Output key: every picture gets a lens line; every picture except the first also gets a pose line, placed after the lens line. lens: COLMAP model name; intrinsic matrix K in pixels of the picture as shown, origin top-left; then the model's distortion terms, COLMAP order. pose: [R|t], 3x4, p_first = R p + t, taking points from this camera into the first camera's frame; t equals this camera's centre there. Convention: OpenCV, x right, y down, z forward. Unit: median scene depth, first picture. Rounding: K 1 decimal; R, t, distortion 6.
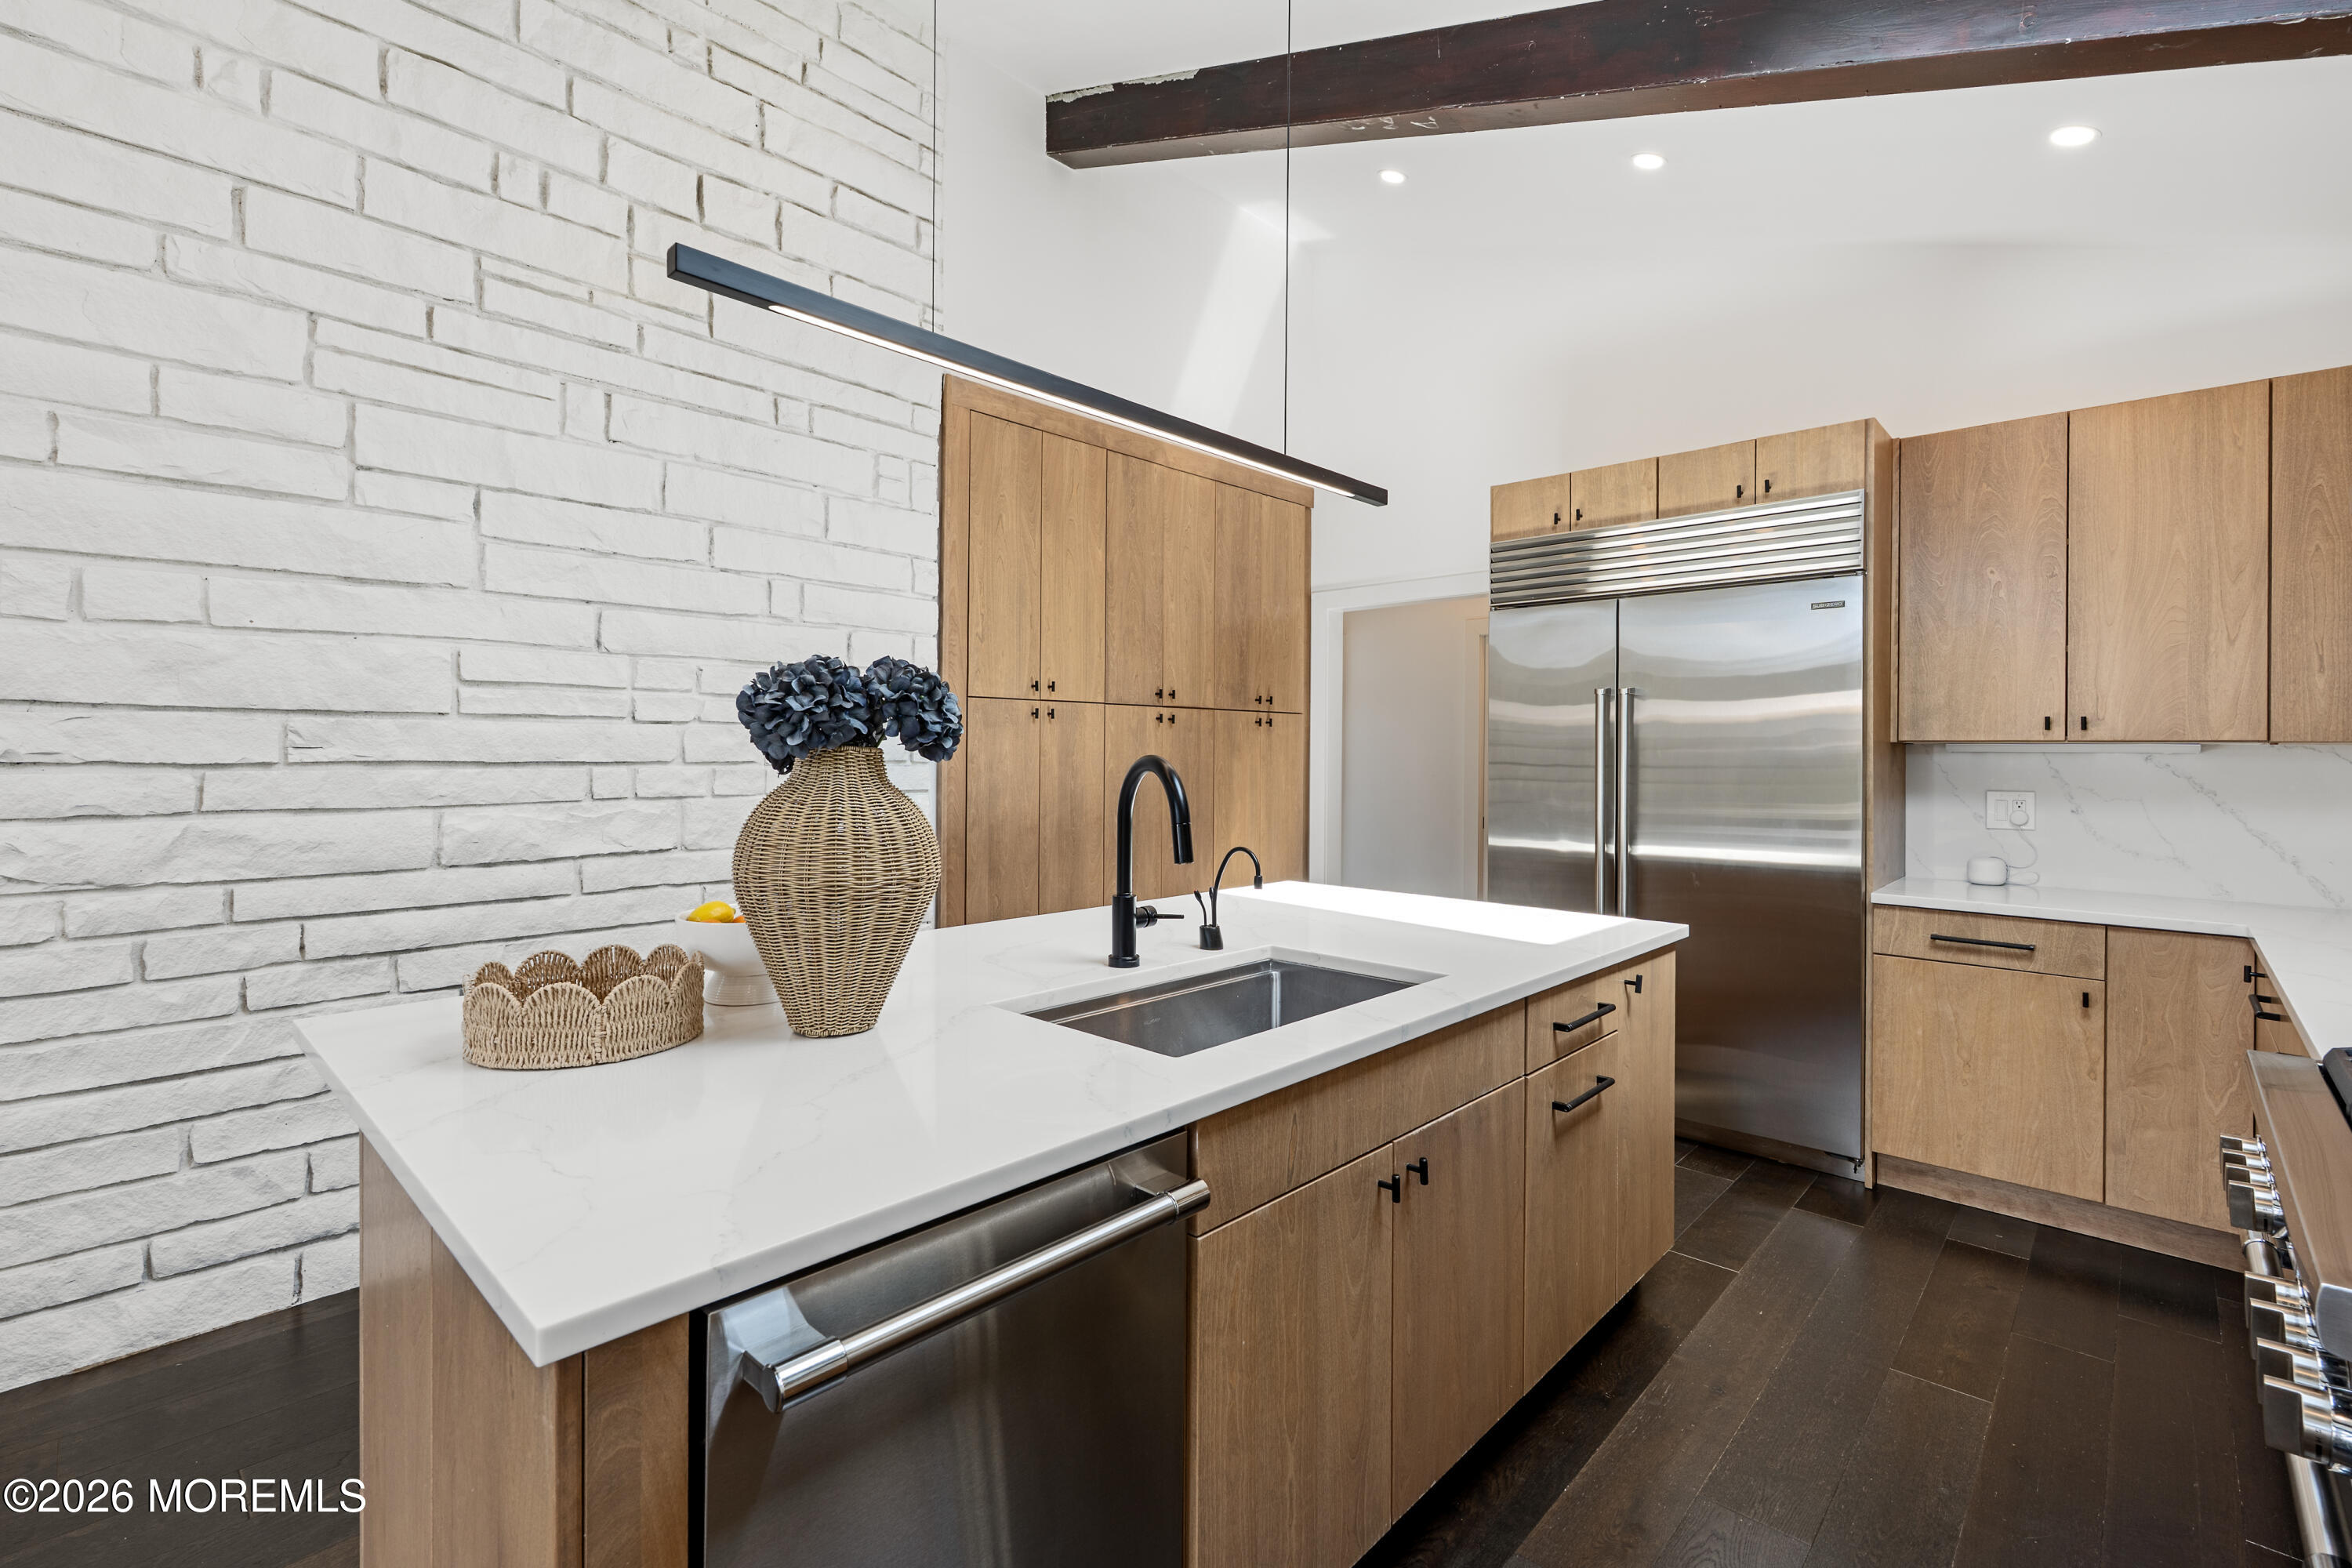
lens RADIAL K [[1038.5, 0, 1168.4], [0, 1038.5, 755.6], [0, 0, 1]] dist [-0.020629, 0.000025]
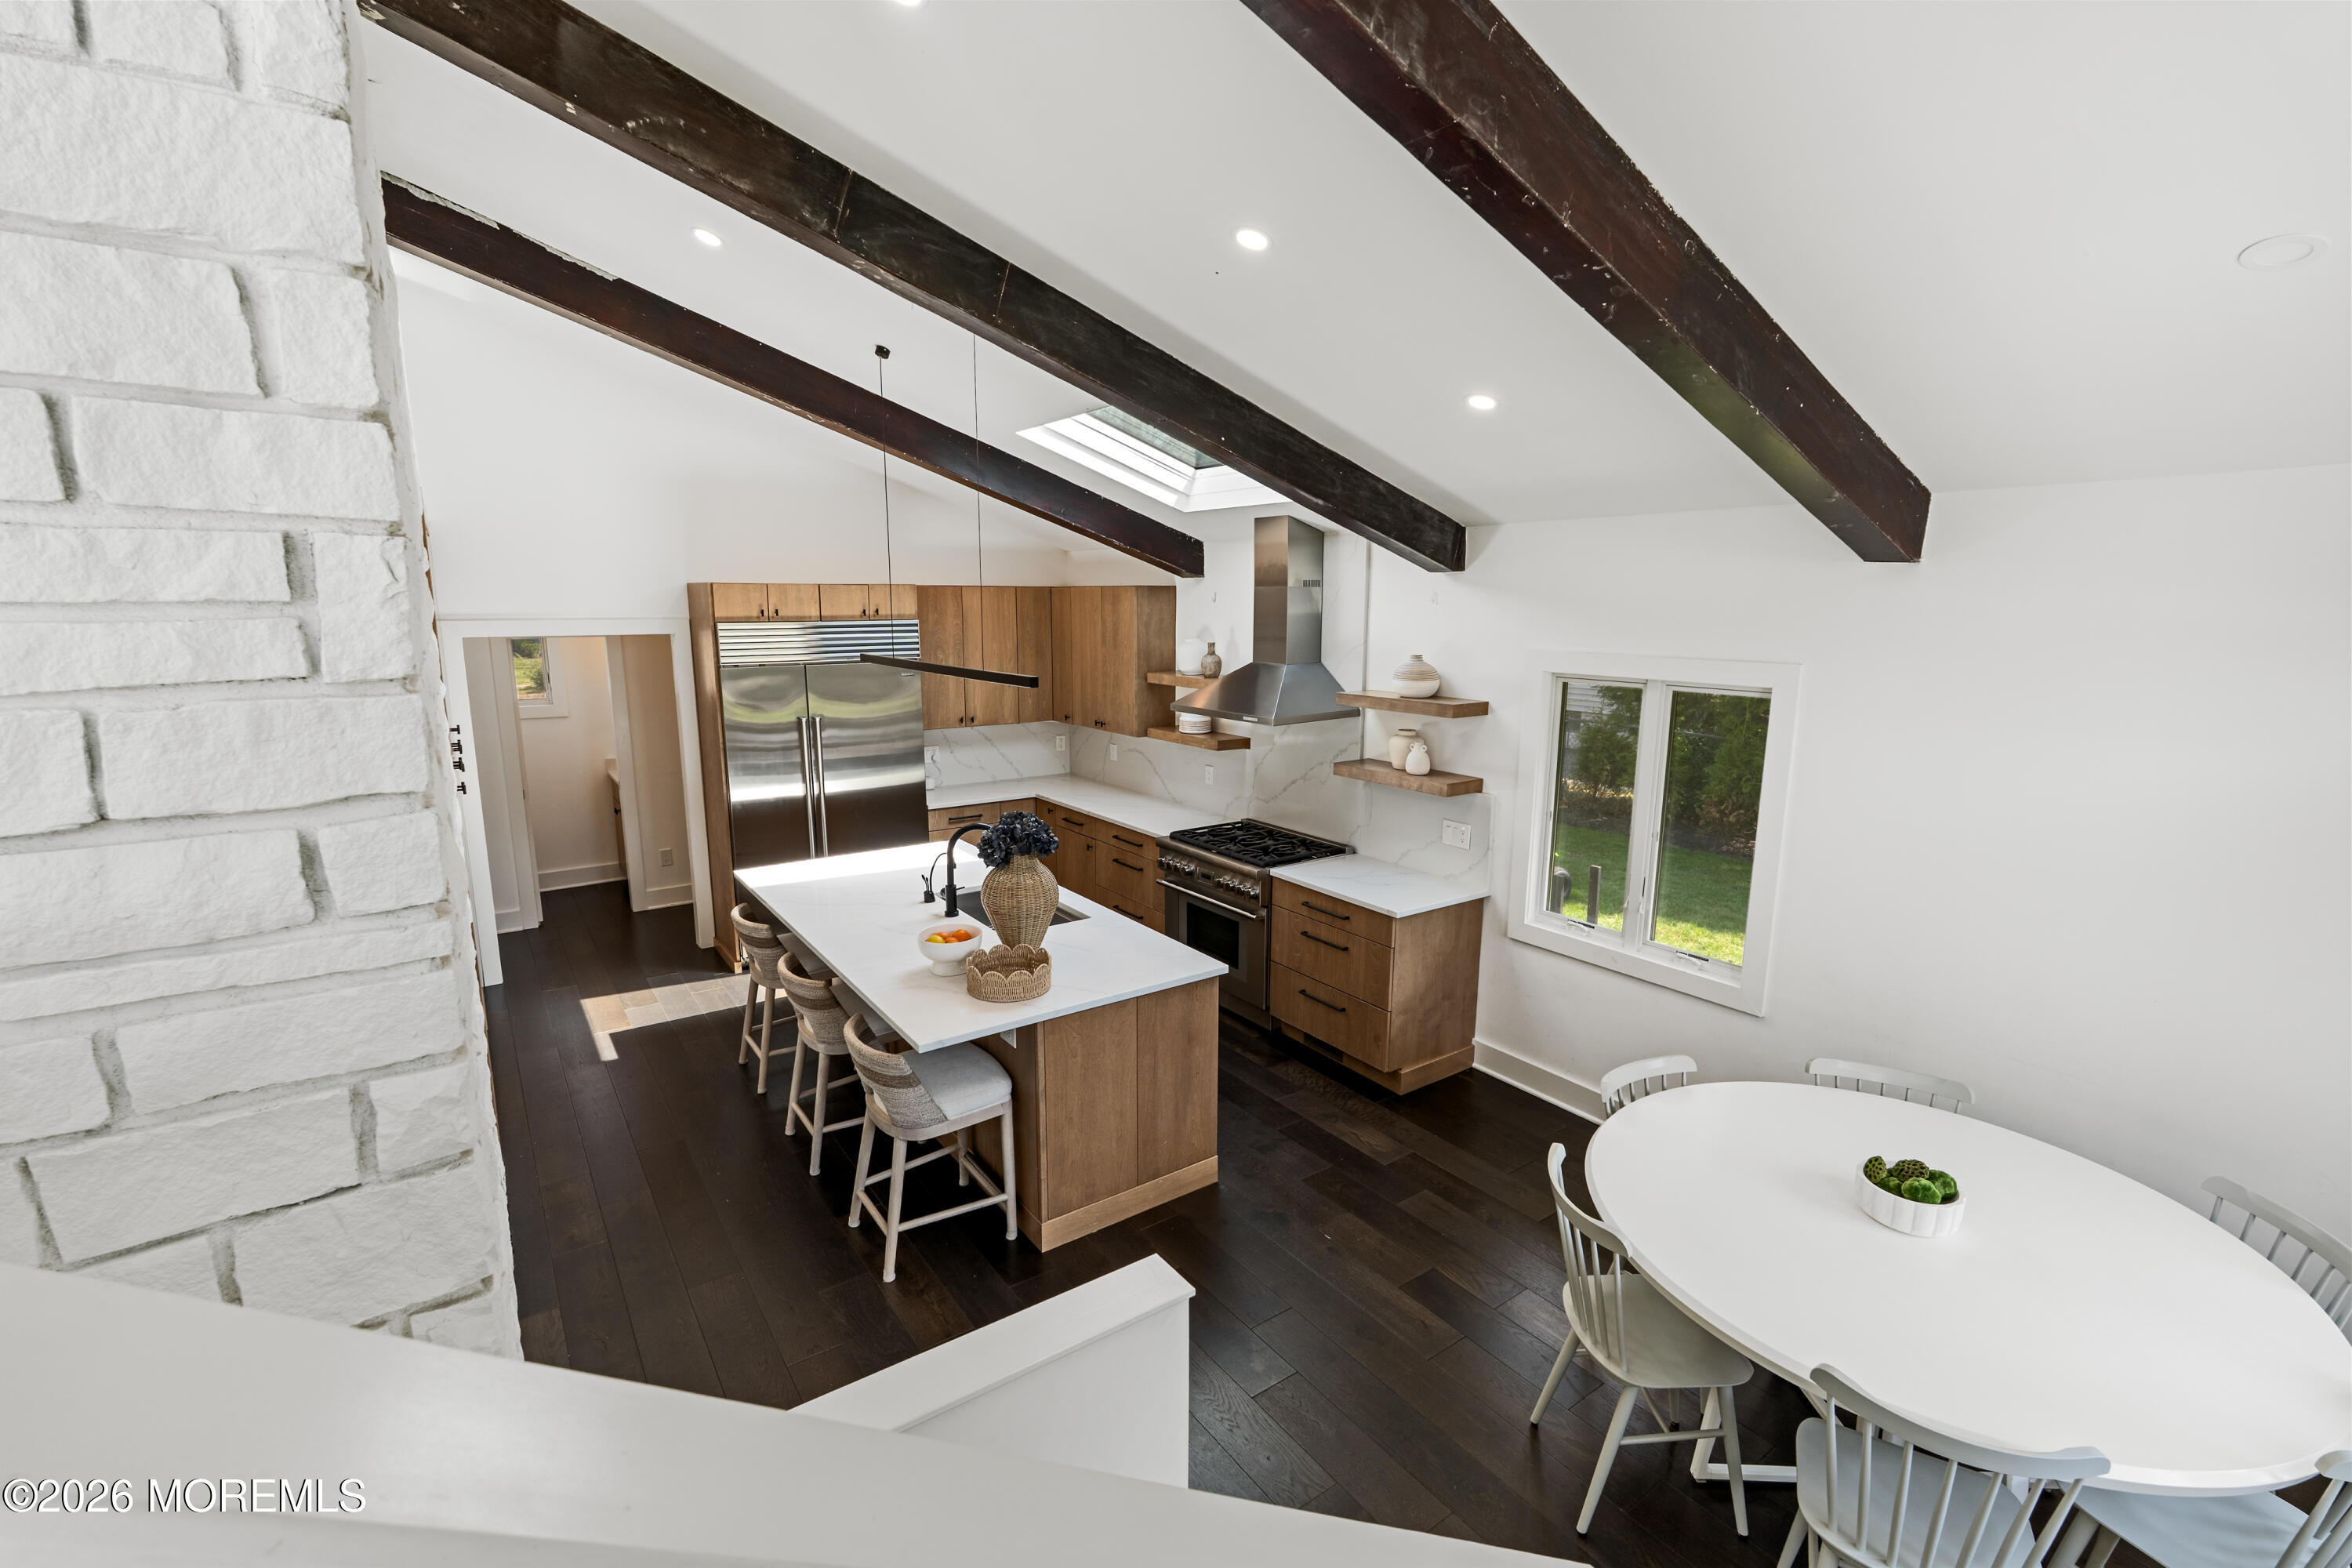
lens RADIAL K [[1038.5, 0, 1168.4], [0, 1038.5, 755.6], [0, 0, 1]] dist [-0.020629, 0.000025]
pose [[0.199535, -0.152886, 0.967890, -1.171124], [0.000924, 0.987782, 0.155838, -0.275635], [-0.979890, -0.030201, 0.197239, 0.052293]]
